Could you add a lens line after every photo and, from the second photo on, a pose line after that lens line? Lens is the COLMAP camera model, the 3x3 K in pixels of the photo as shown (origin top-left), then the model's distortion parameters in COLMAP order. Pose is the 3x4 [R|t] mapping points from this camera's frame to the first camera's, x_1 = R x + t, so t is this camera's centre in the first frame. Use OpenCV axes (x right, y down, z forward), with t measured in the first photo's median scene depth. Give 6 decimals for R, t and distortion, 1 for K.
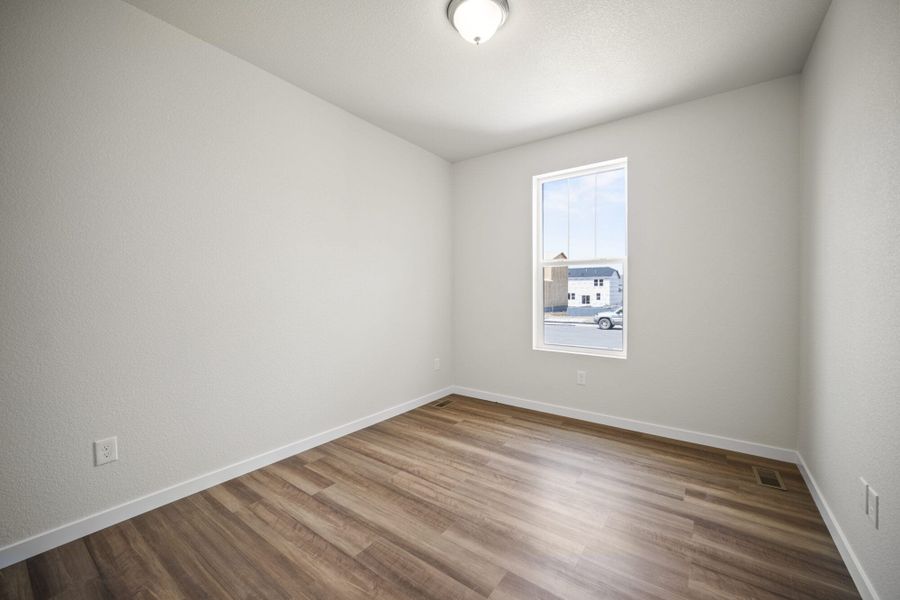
lens RADIAL K [[357.2, 0, 447.8], [0, 357.2, 294.7], [0, 0, 1]] dist [-0.004293, -0.000236]
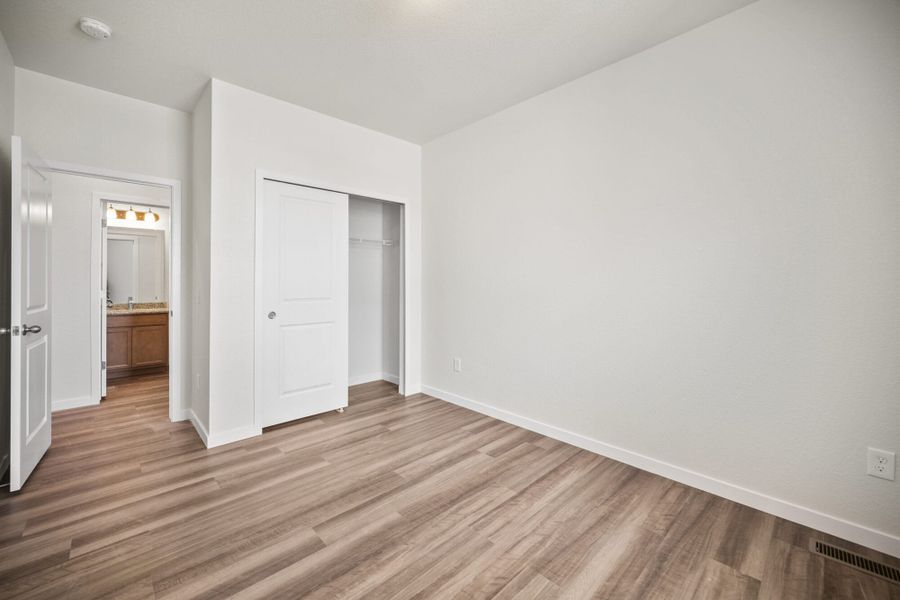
lens RADIAL K [[362.1, 0, 449.6], [0, 362.1, 285.0], [0, 0, 1]] dist [-0.001296, 0.000054]
pose [[-0.165829, 0.010082, -0.986103, 0.748249], [-0.007440, 0.999906, 0.011474, -0.010438], [0.986126, 0.009239, -0.165738, 0.986100]]
